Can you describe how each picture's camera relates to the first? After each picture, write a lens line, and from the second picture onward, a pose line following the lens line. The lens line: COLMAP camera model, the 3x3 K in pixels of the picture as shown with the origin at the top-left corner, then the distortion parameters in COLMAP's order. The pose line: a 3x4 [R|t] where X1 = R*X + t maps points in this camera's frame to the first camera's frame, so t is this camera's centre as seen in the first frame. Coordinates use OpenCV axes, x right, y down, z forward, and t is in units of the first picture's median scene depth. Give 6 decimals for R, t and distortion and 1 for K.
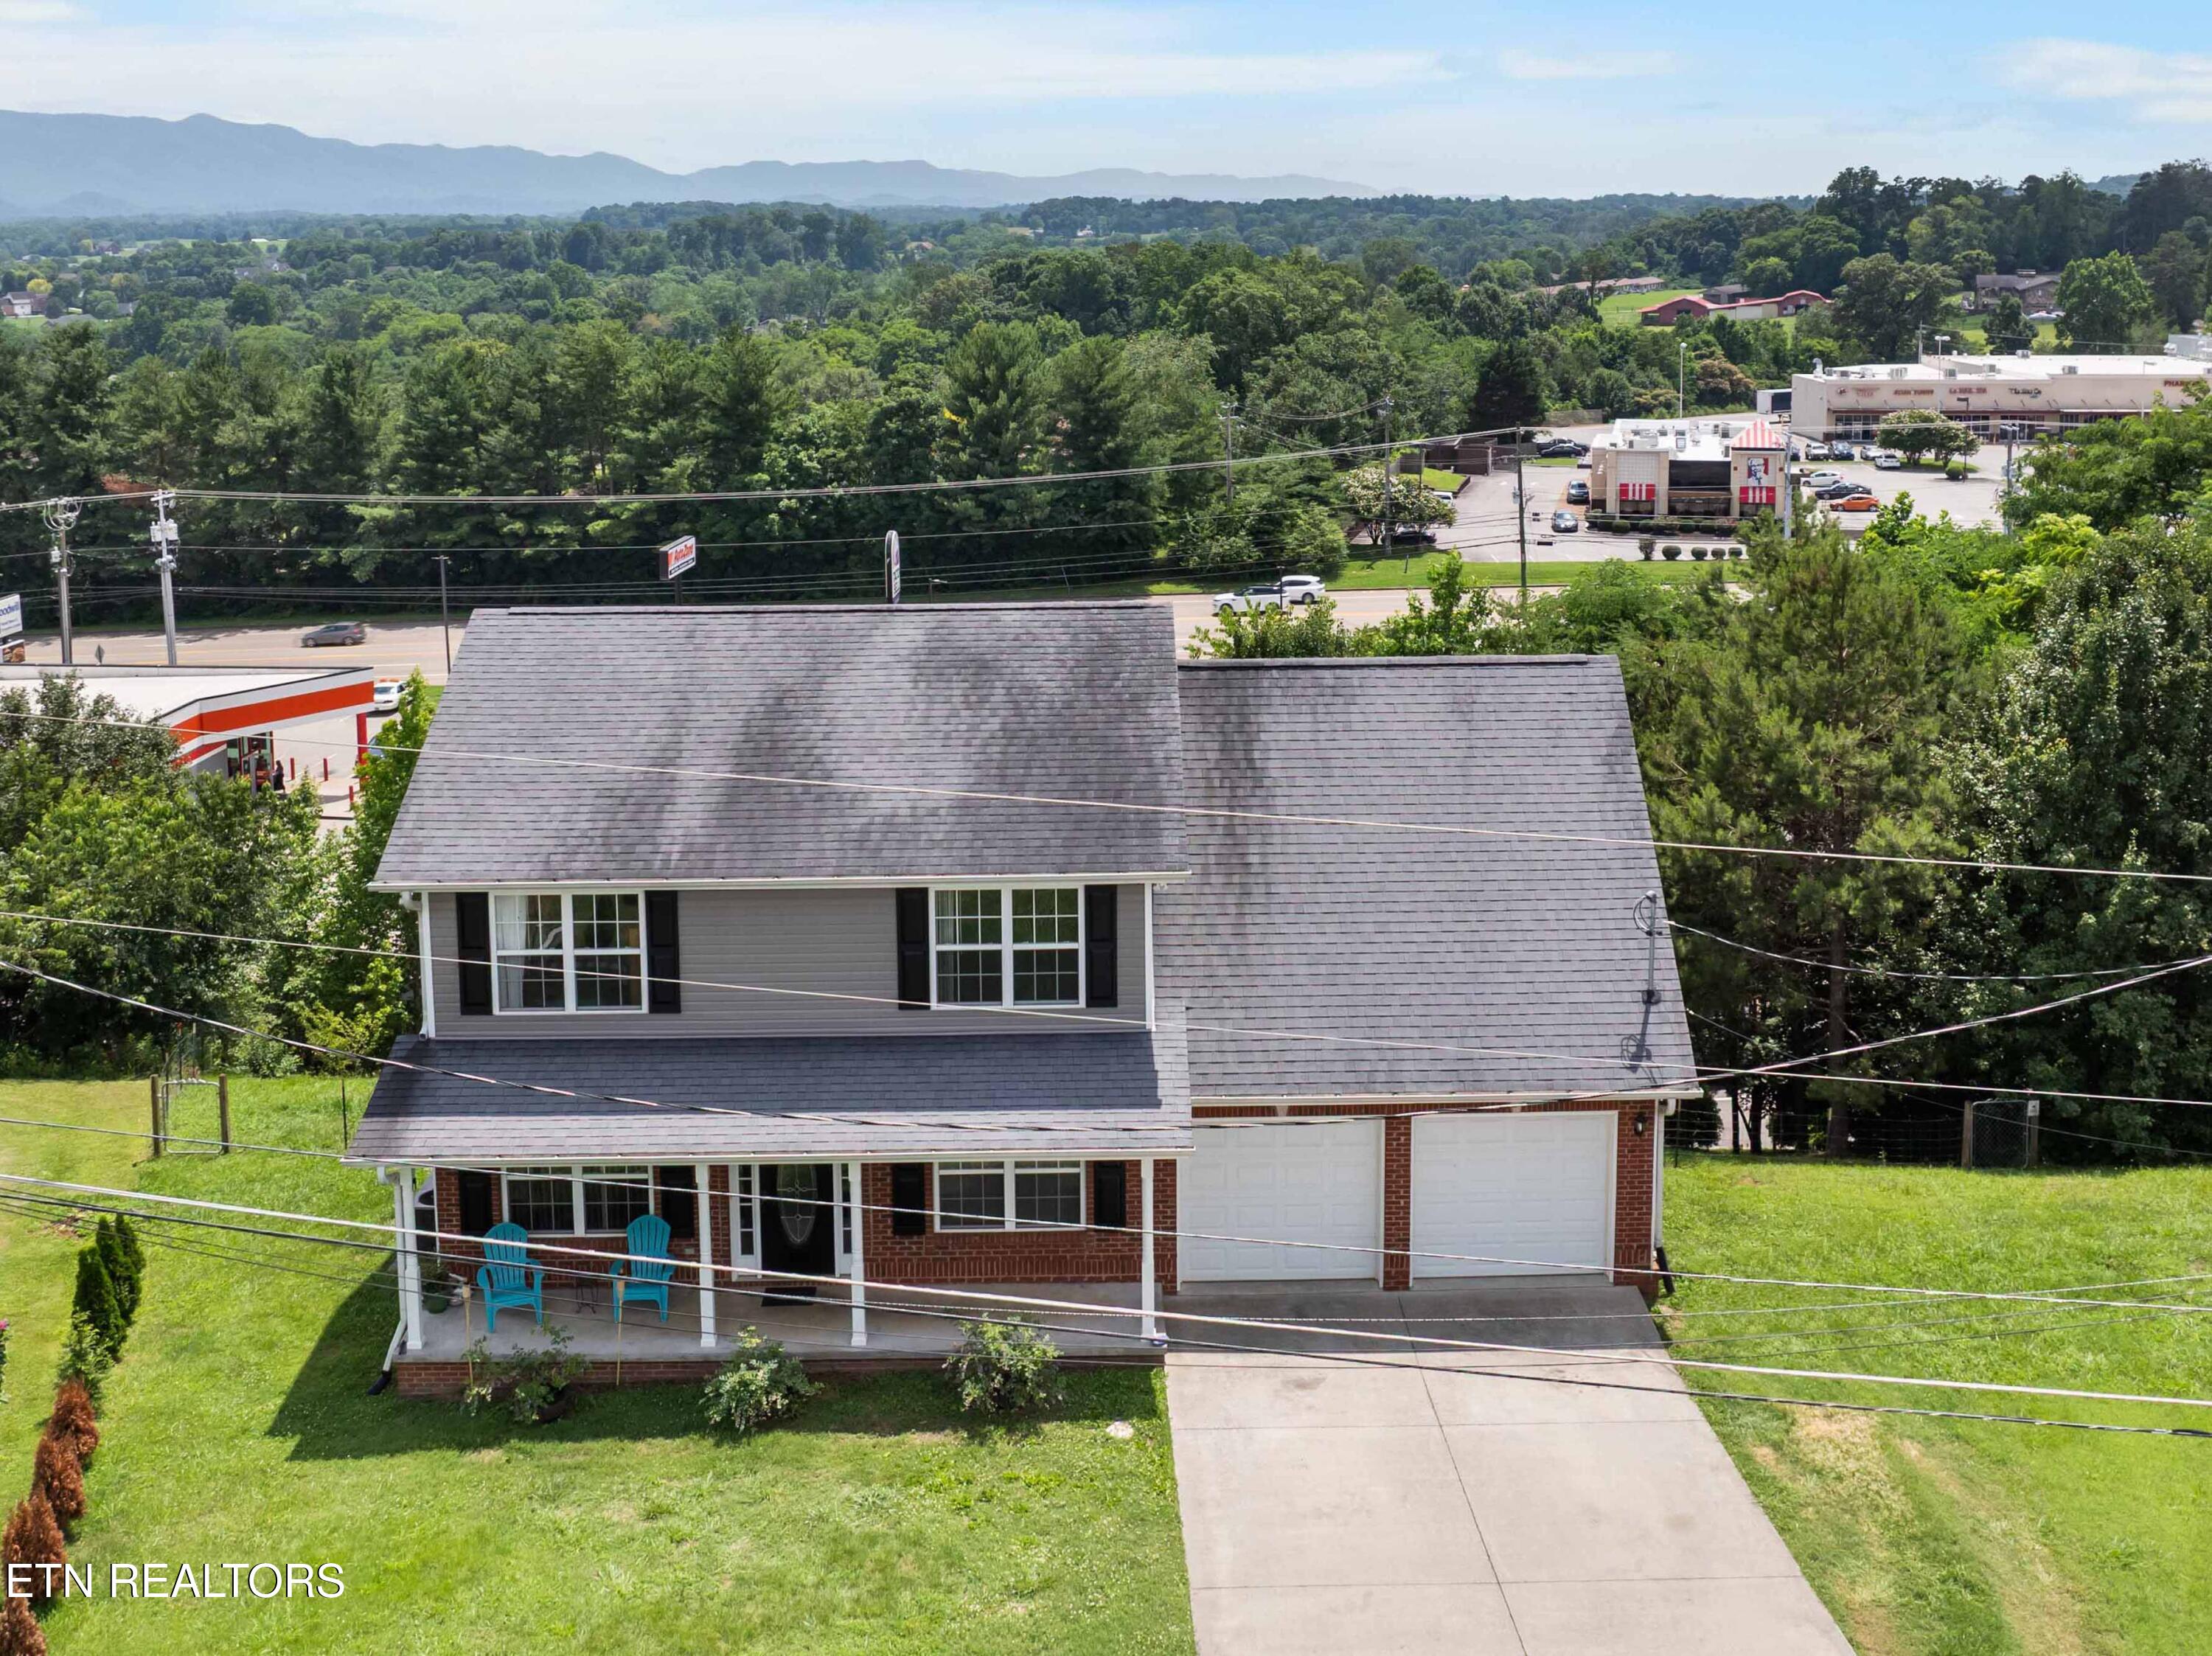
lens RADIAL K [[2304.7, 0, 1152.4], [0, 2304.7, 462.2], [0, 0, 1]] dist [-0.007312, -0.094283]
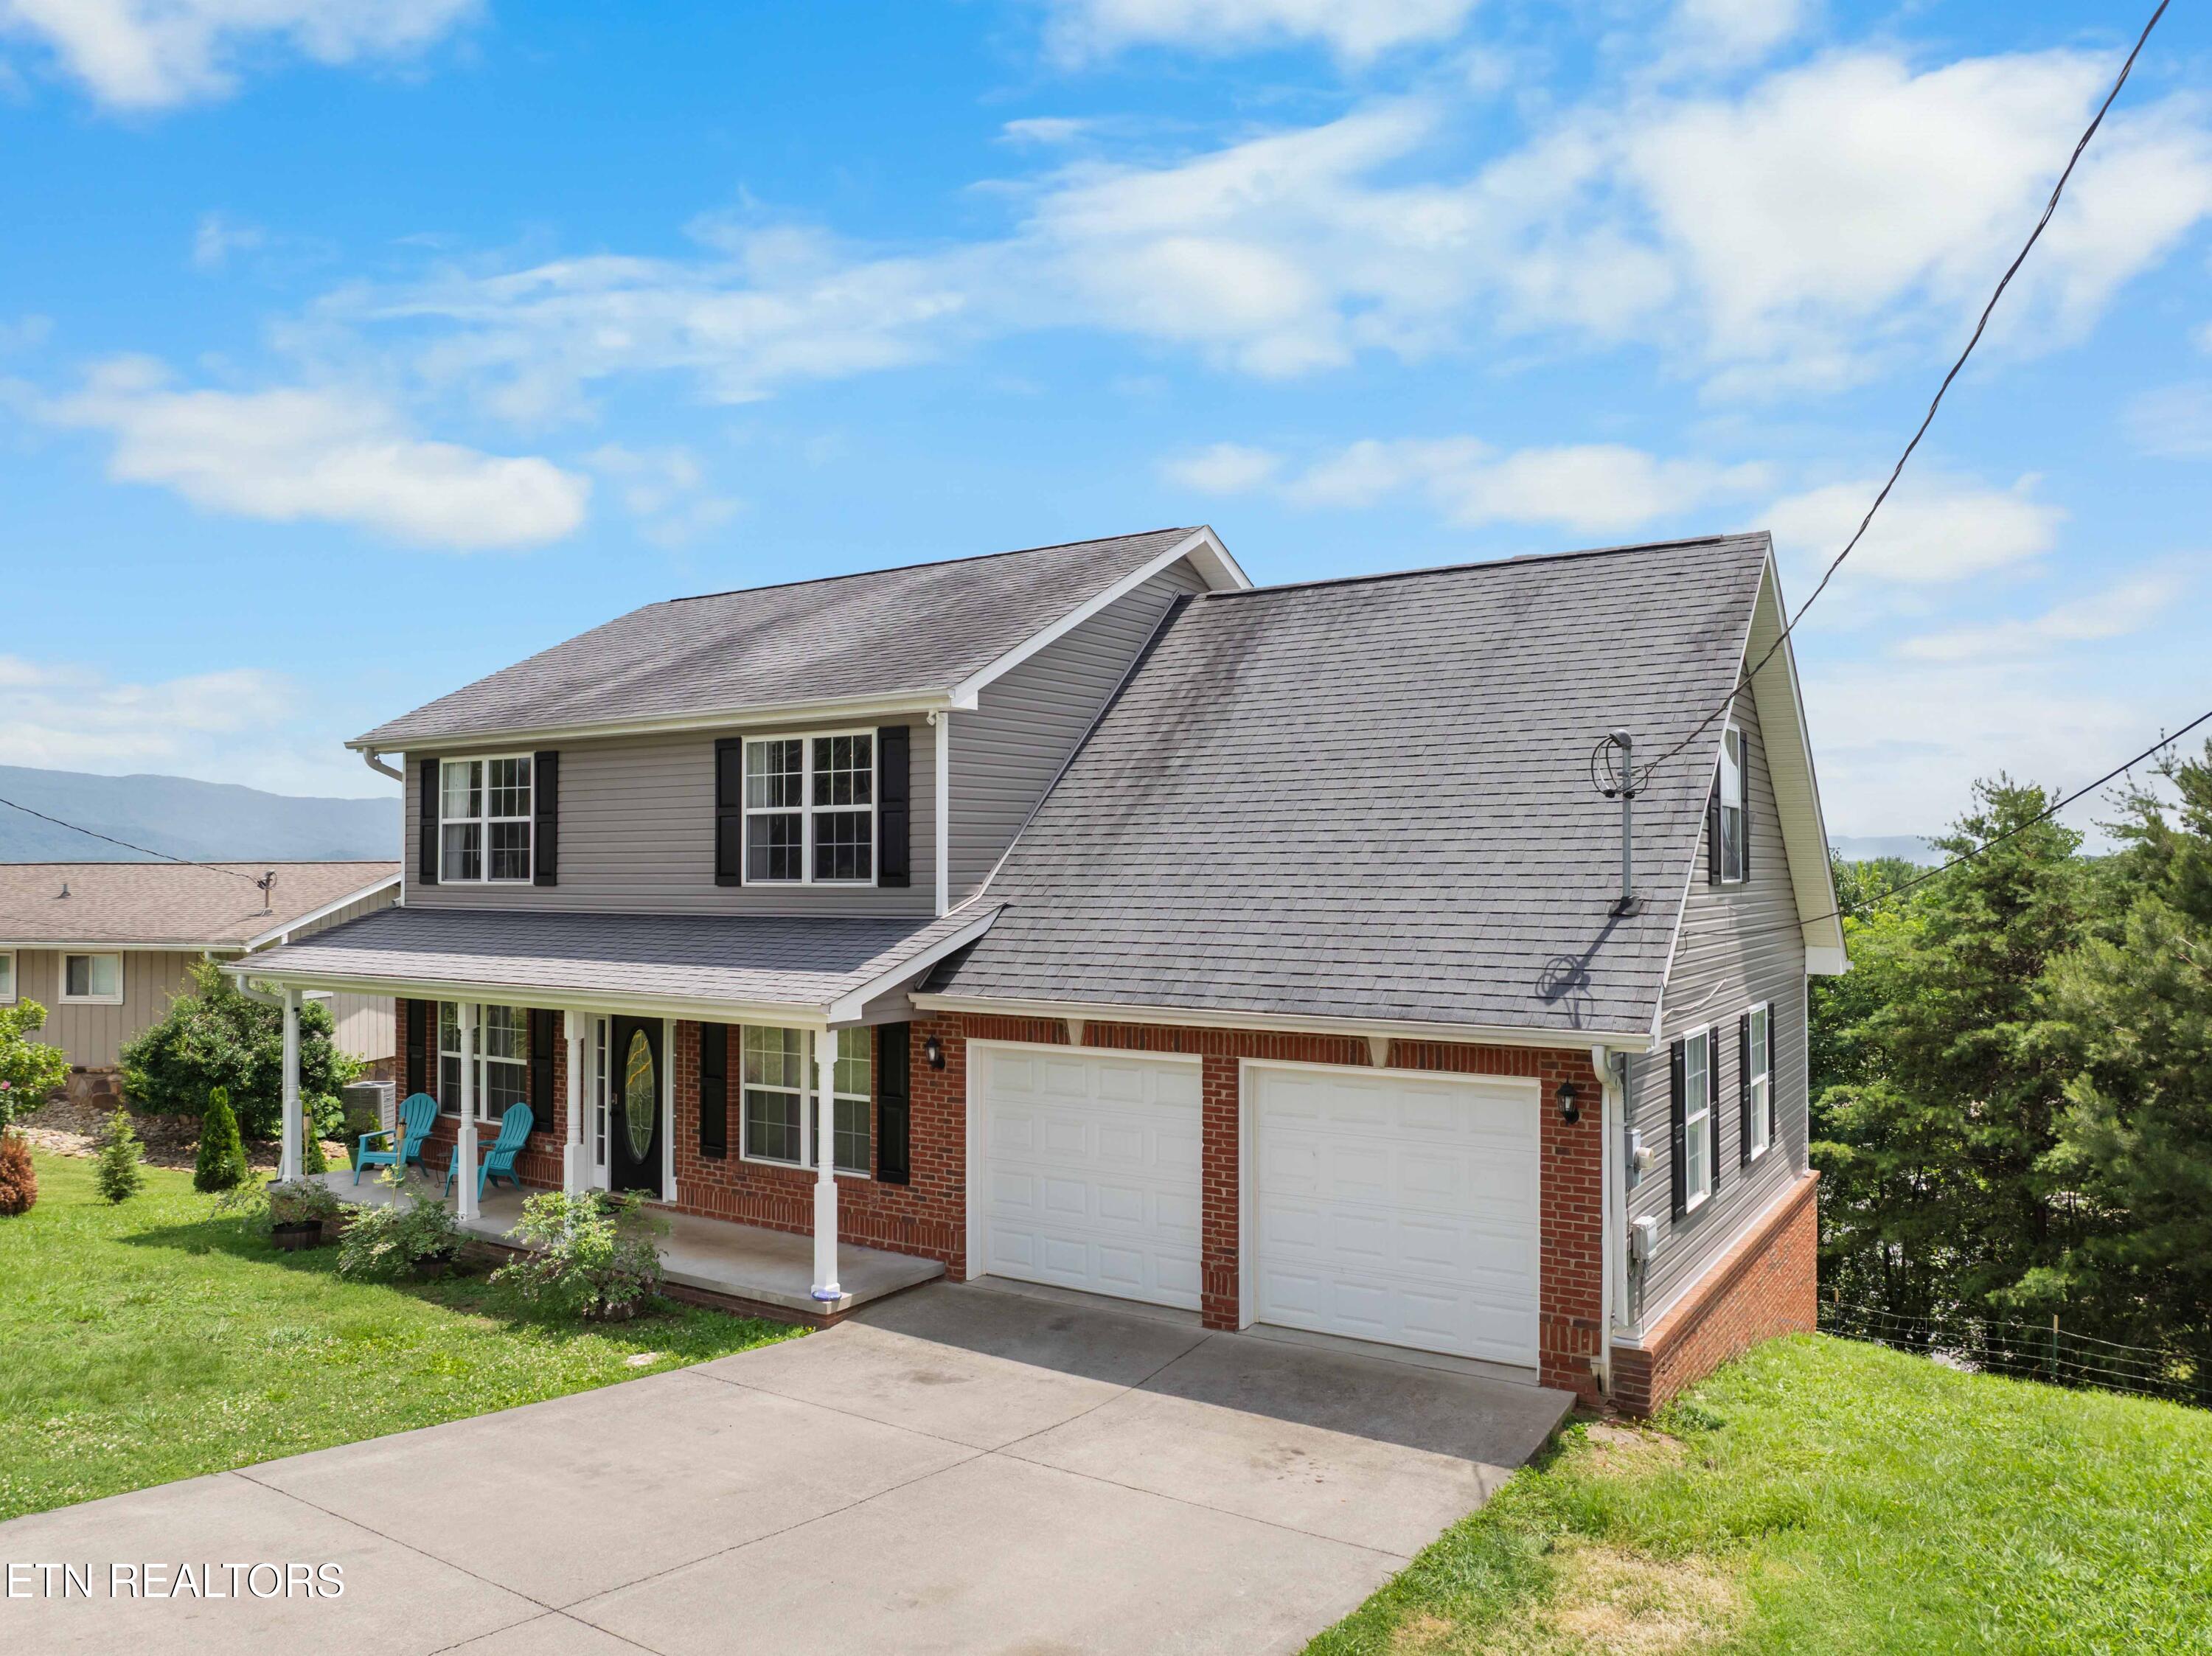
lens RADIAL K [[1562.6, 0, 1106.0], [0, 1562.6, 828.0], [0, 0, 1]] dist [-0.026833, -0.025386]
pose [[0.822927, -0.011410, -0.568032, 0.310811], [-0.066659, 0.990954, -0.116477, 0.247381], [0.564223, 0.133716, 0.814722, 0.540649]]
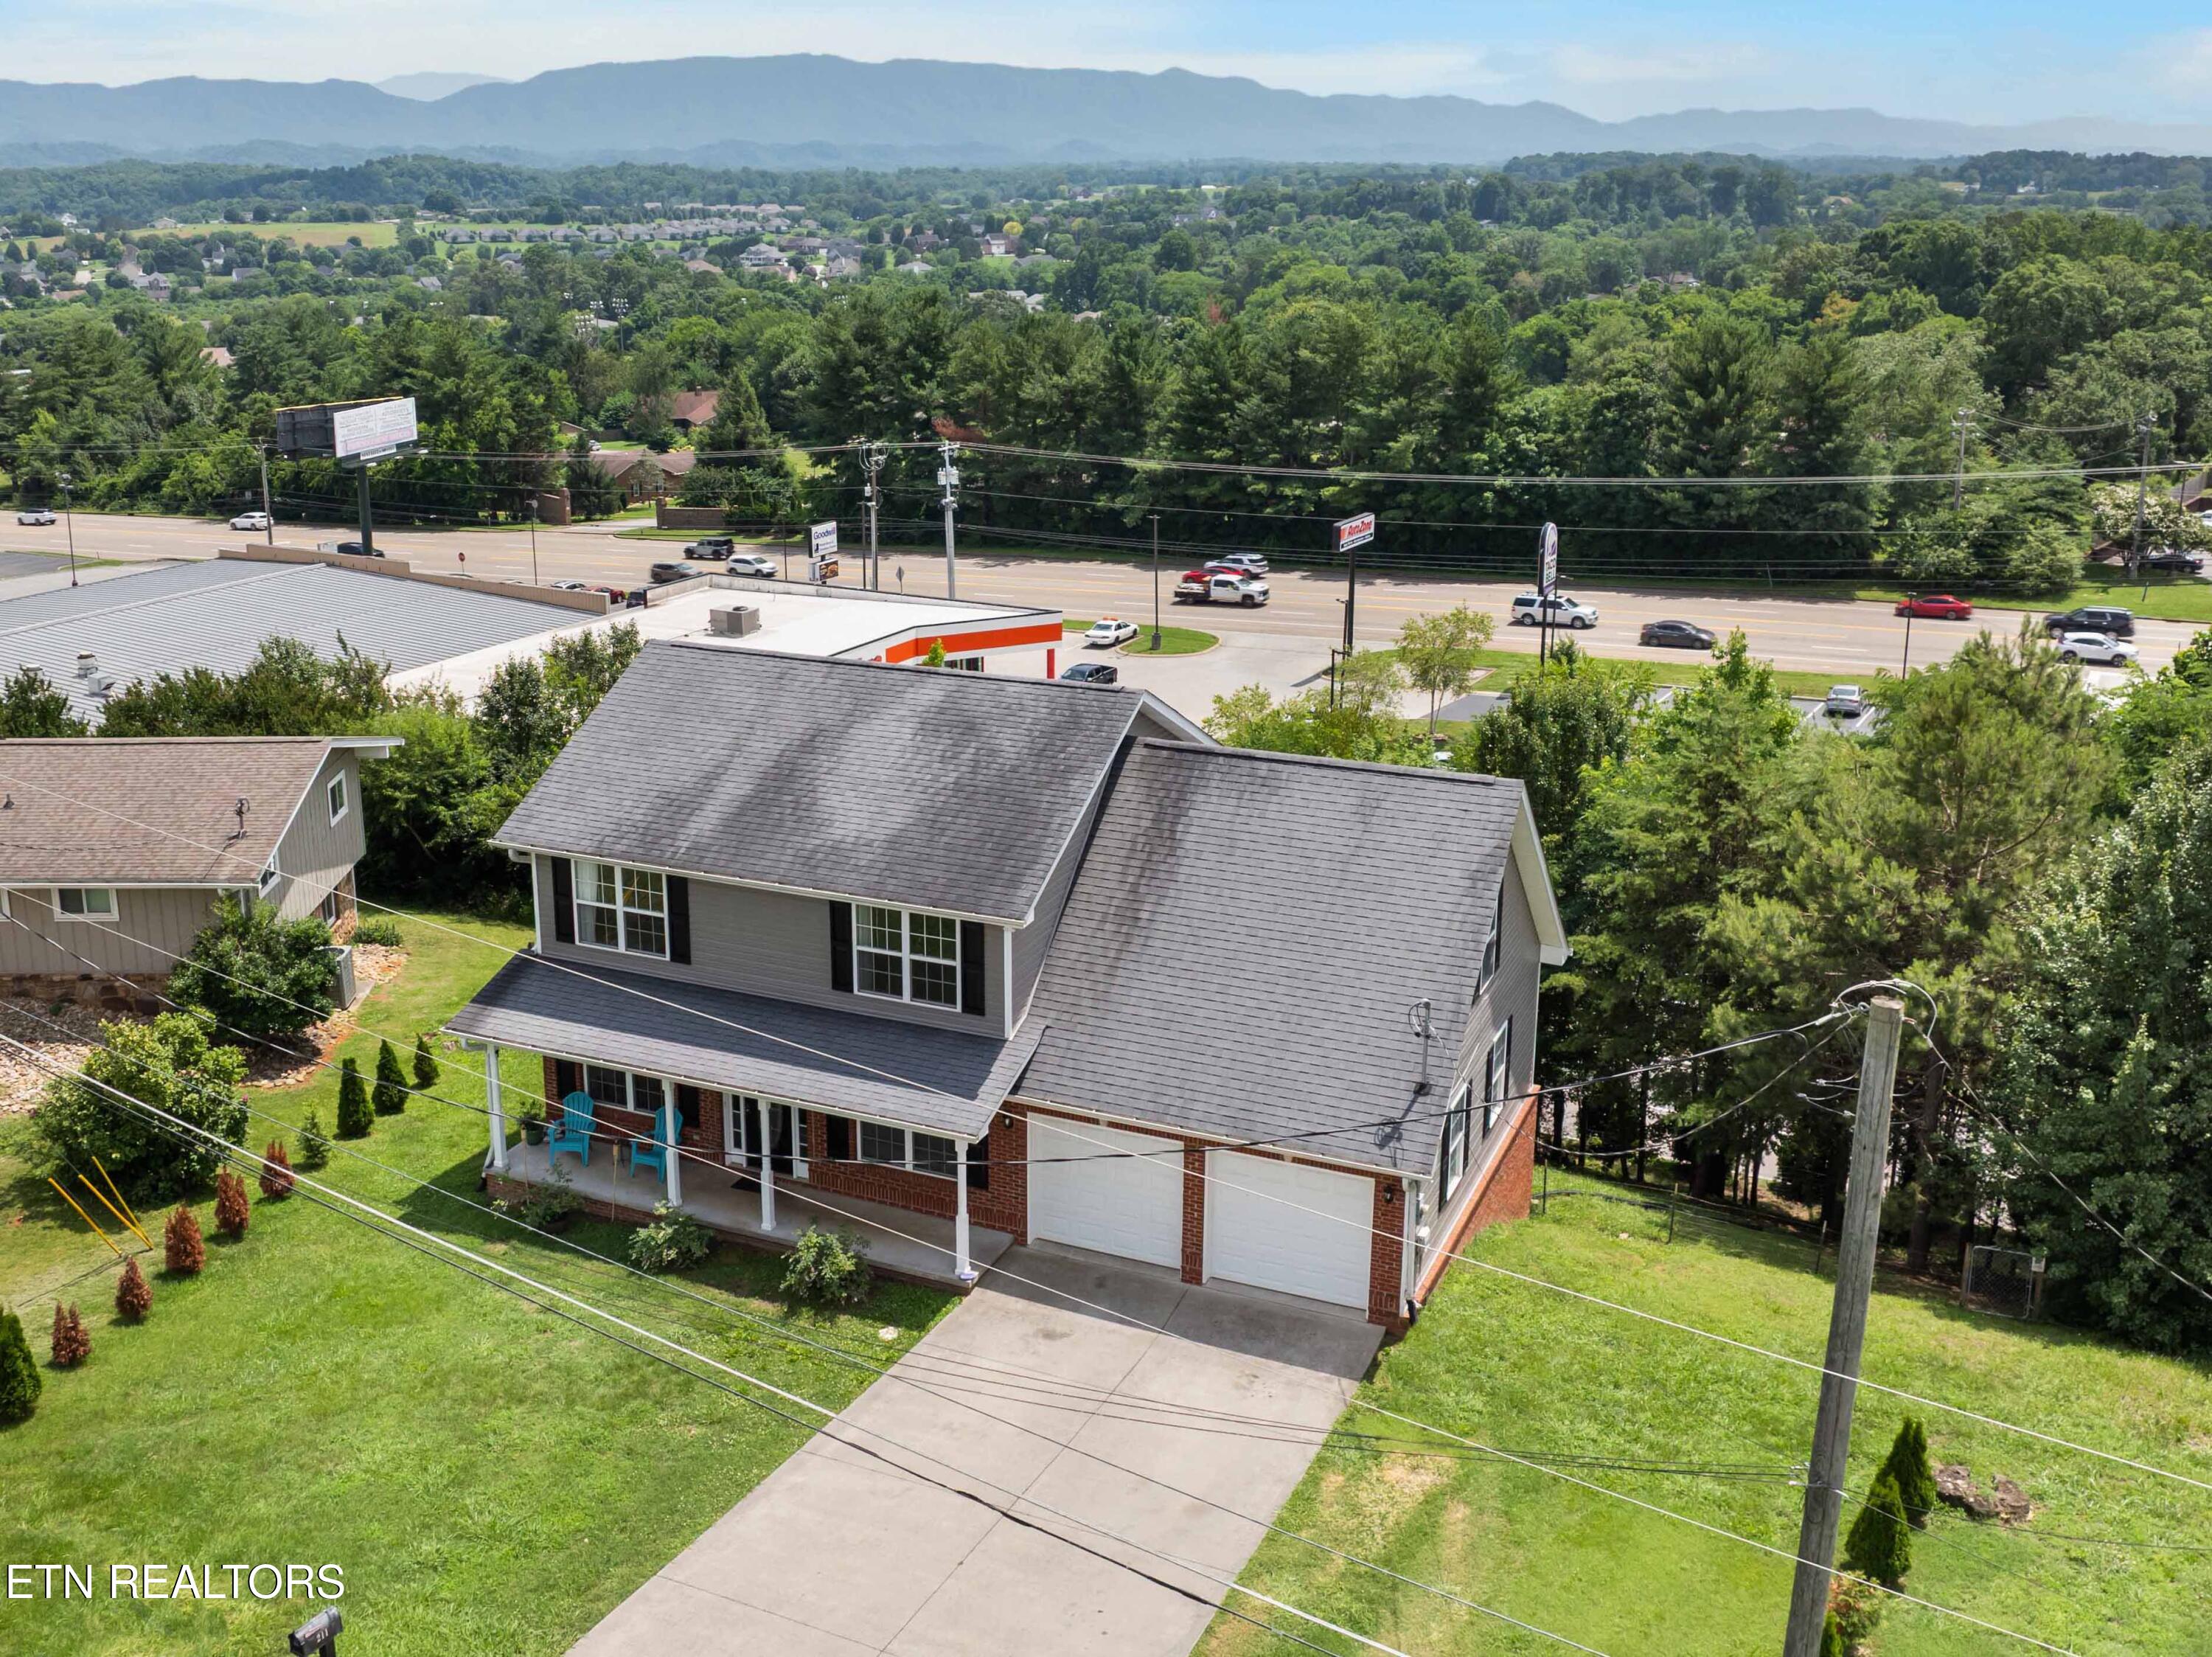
lens RADIAL K [[2177.5, 0, 989.1], [0, 2177.5, 717.8], [0, 0, 1]] dist [-0.017067, -0.057779]
pose [[0.891024, 0.112765, -0.439727, 0.439852], [-0.048847, 0.986848, 0.154092, -0.094849], [0.451320, -0.115820, 0.884814, -0.021963]]
